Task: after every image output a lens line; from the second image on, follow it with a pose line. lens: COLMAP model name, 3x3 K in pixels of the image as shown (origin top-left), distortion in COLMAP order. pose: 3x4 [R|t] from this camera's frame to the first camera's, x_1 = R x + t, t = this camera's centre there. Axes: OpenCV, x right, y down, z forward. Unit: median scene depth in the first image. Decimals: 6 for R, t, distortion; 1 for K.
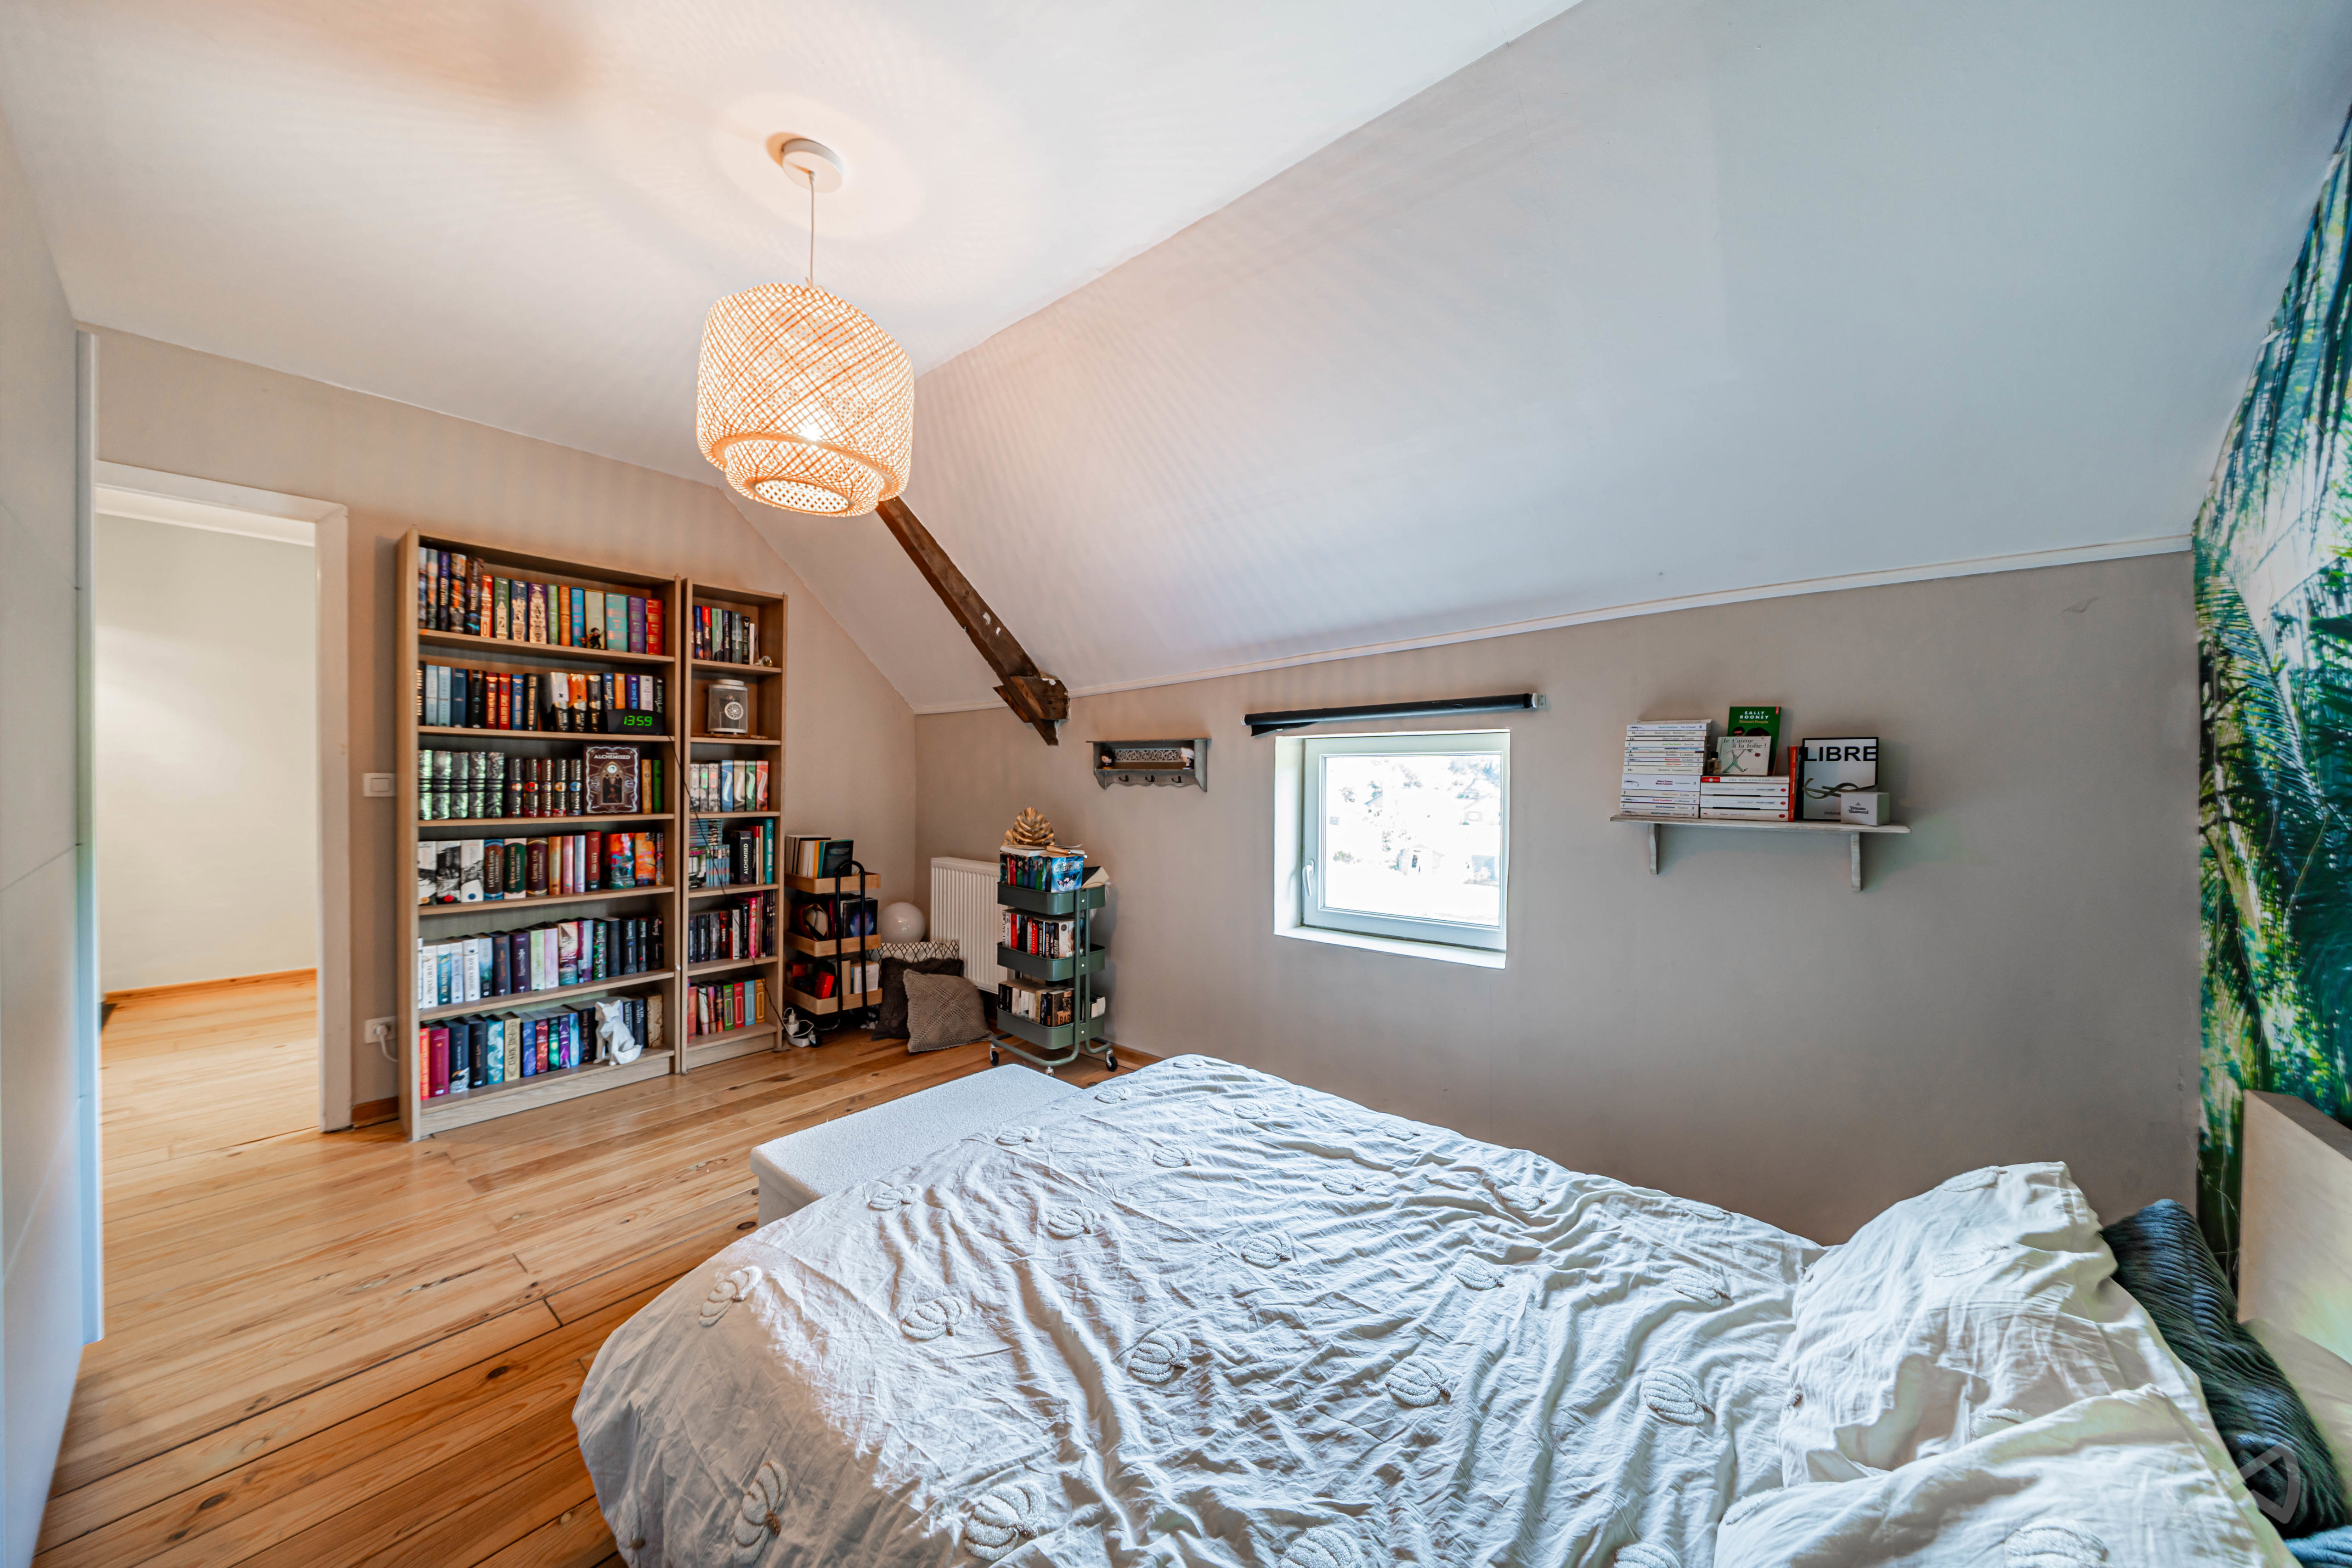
lens RADIAL K [[803.5, 0, 1184.9], [0, 803.5, 790.3], [0, 0, 1]] dist [-0.006651, -0.000198]
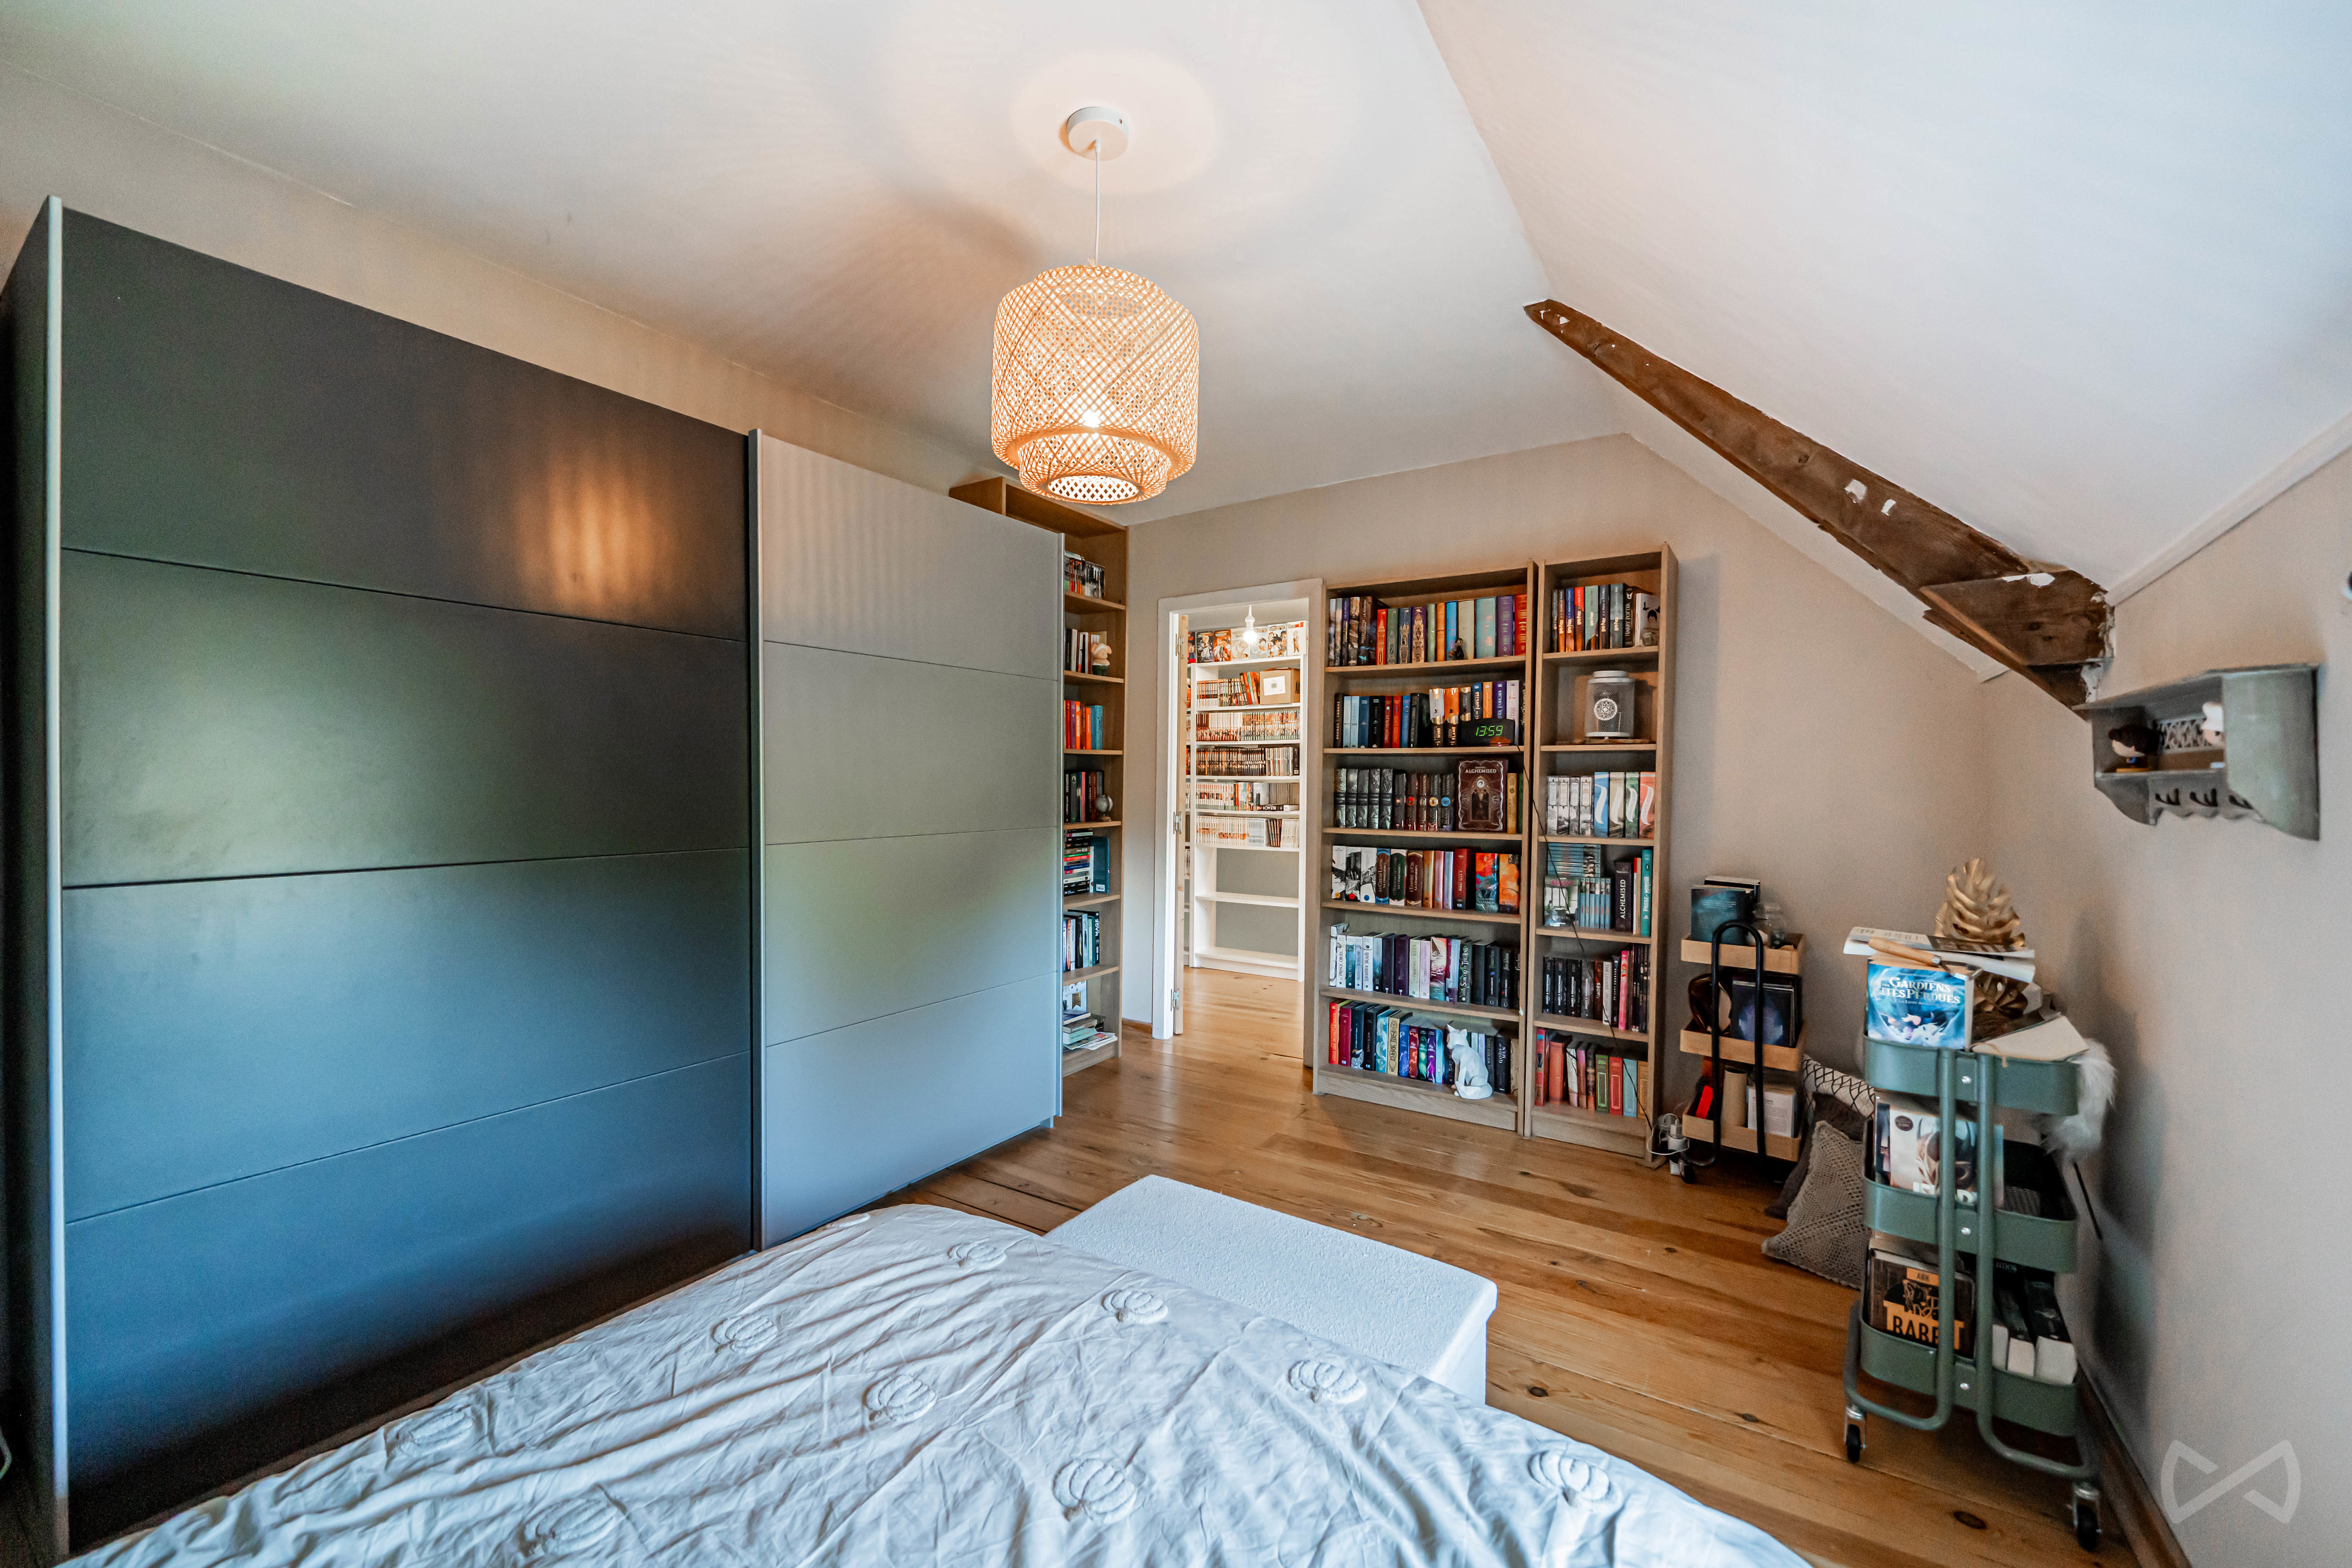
lens RADIAL K [[919.1, 0, 1172.1], [0, 919.1, 791.4], [0, 0, 1]] dist [-0.002435, -0.000171]
pose [[0.094478, -0.001478, -0.995526, 0.337891], [-0.025586, 0.999665, -0.003913, -0.004141], [0.995198, 0.025841, 0.094409, 0.552753]]
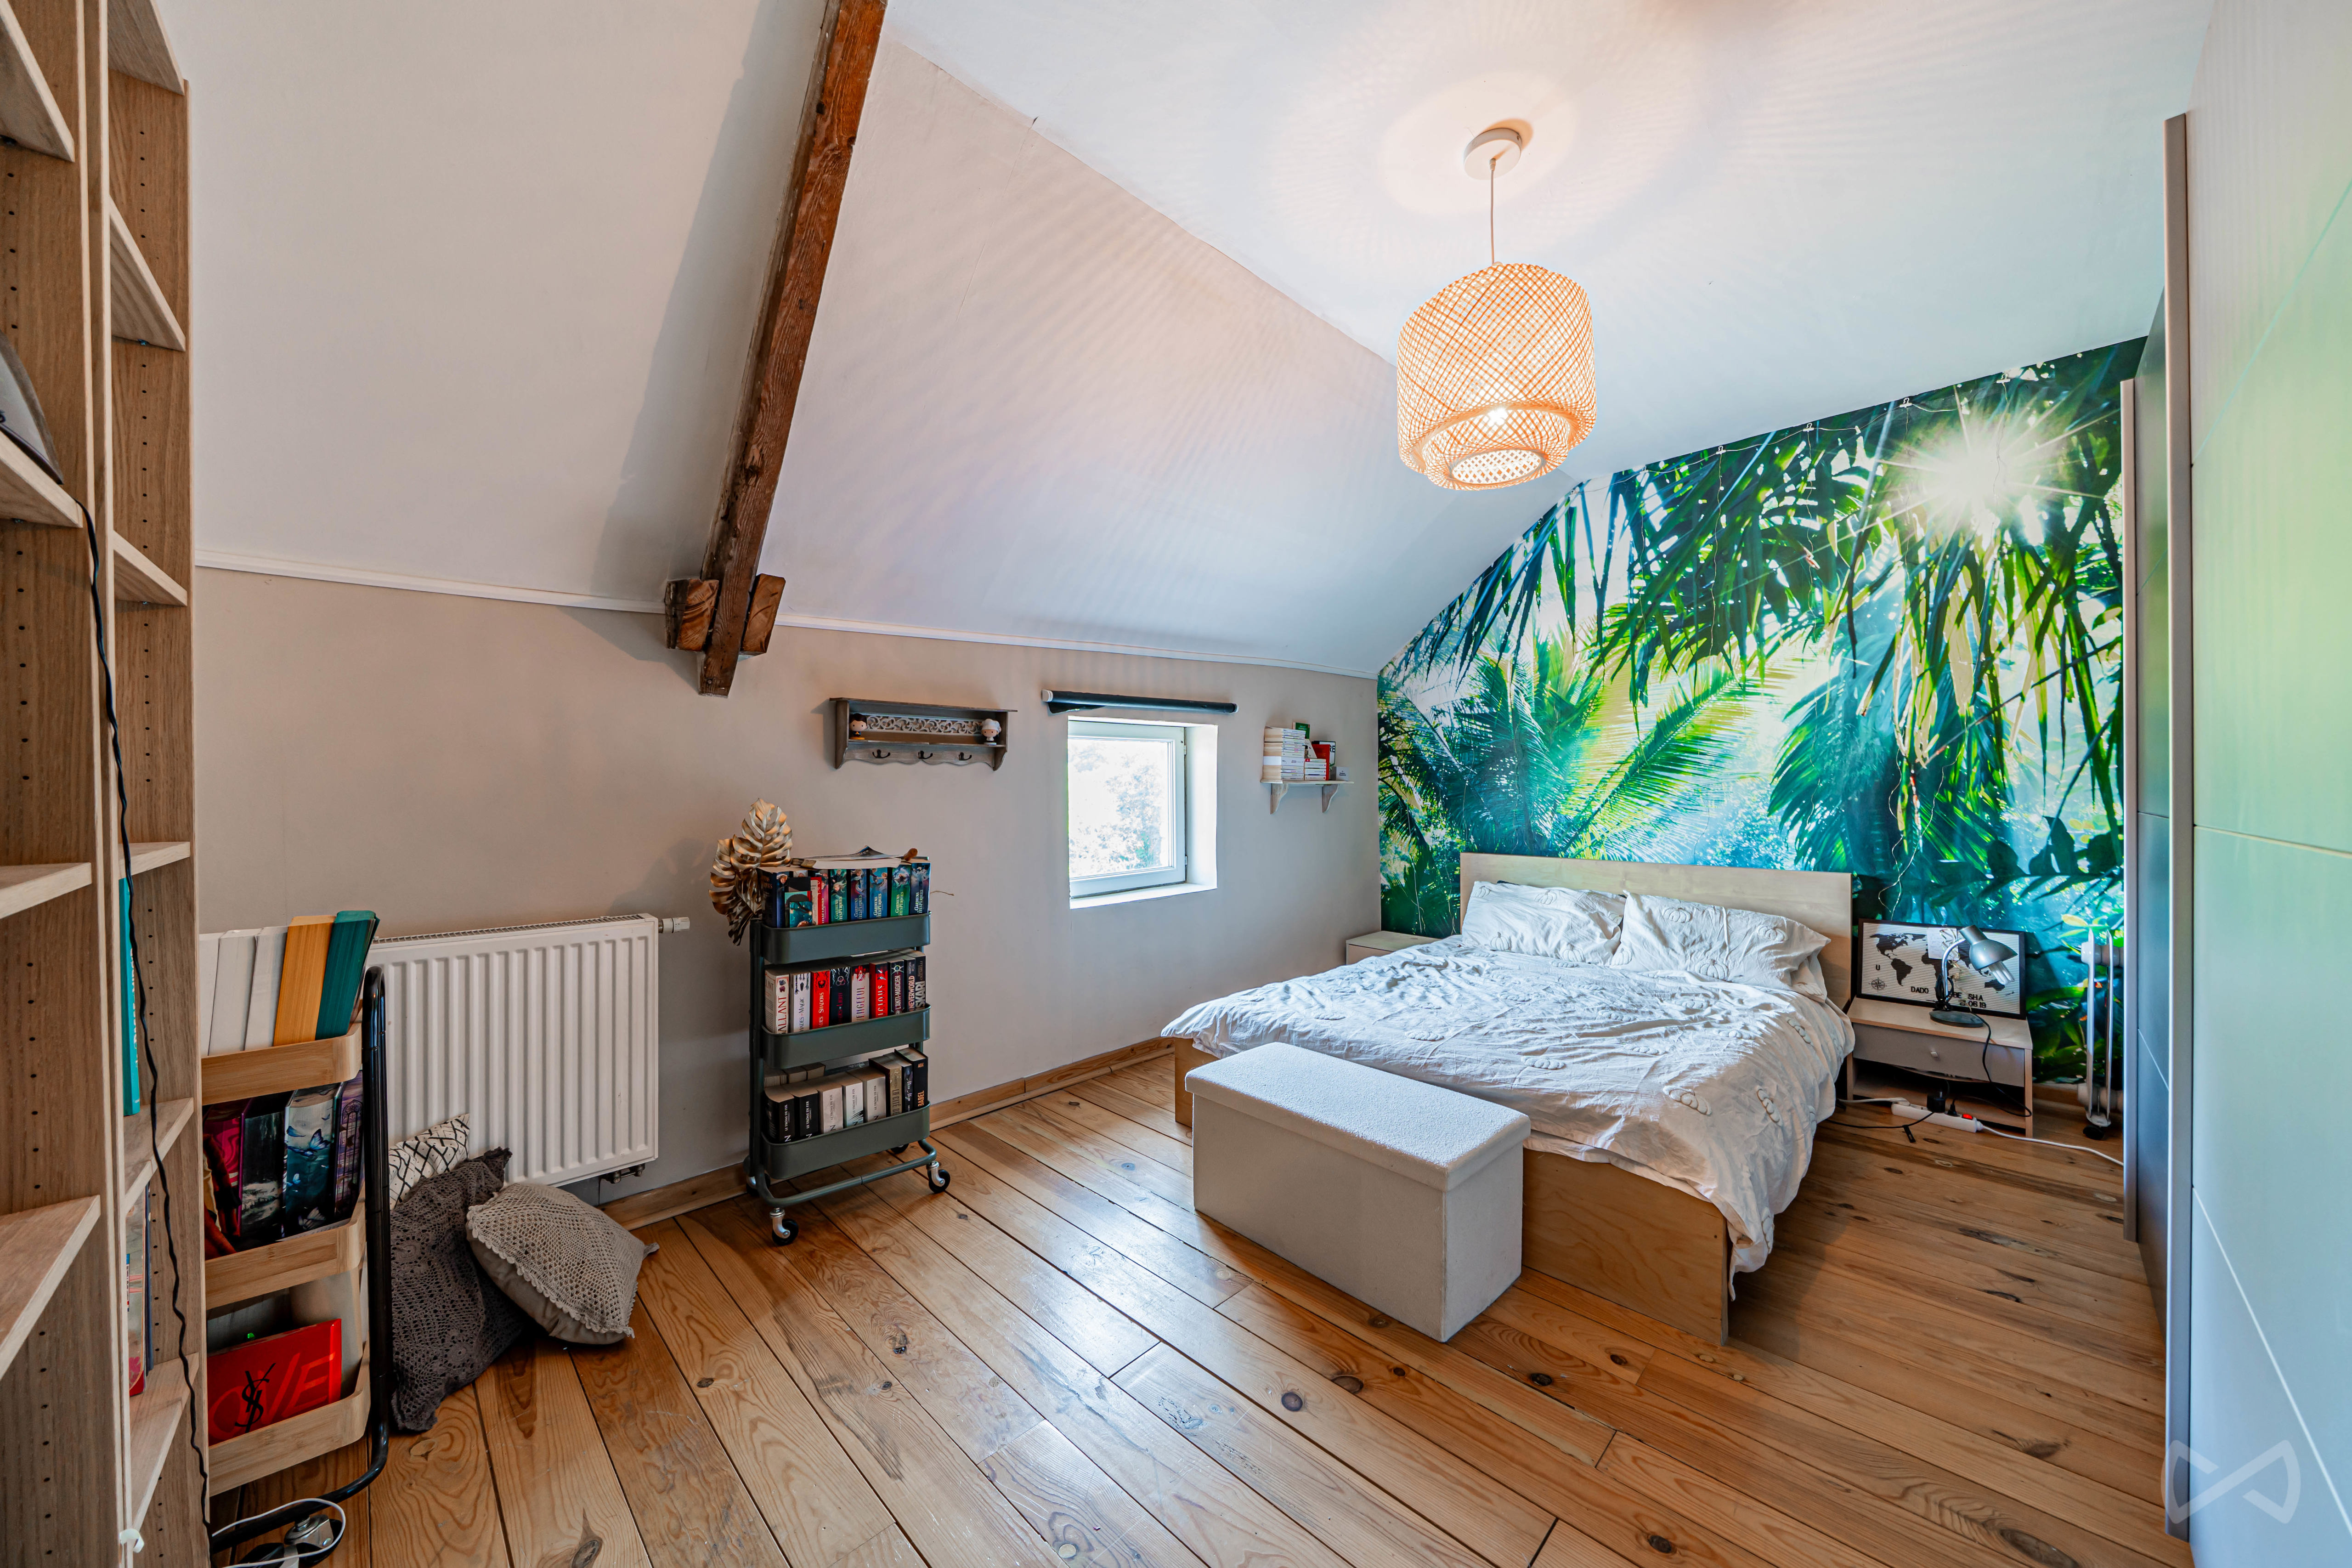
lens RADIAL K [[812.8, 0, 1187.0], [0, 812.8, 786.9], [0, 0, 1]] dist [-0.006548, -0.000160]
pose [[0.105412, -0.015101, 0.994314, -0.868686], [0.022130, 0.999673, 0.012837, 0.013254], [-0.994182, 0.020651, 0.105711, 0.714848]]
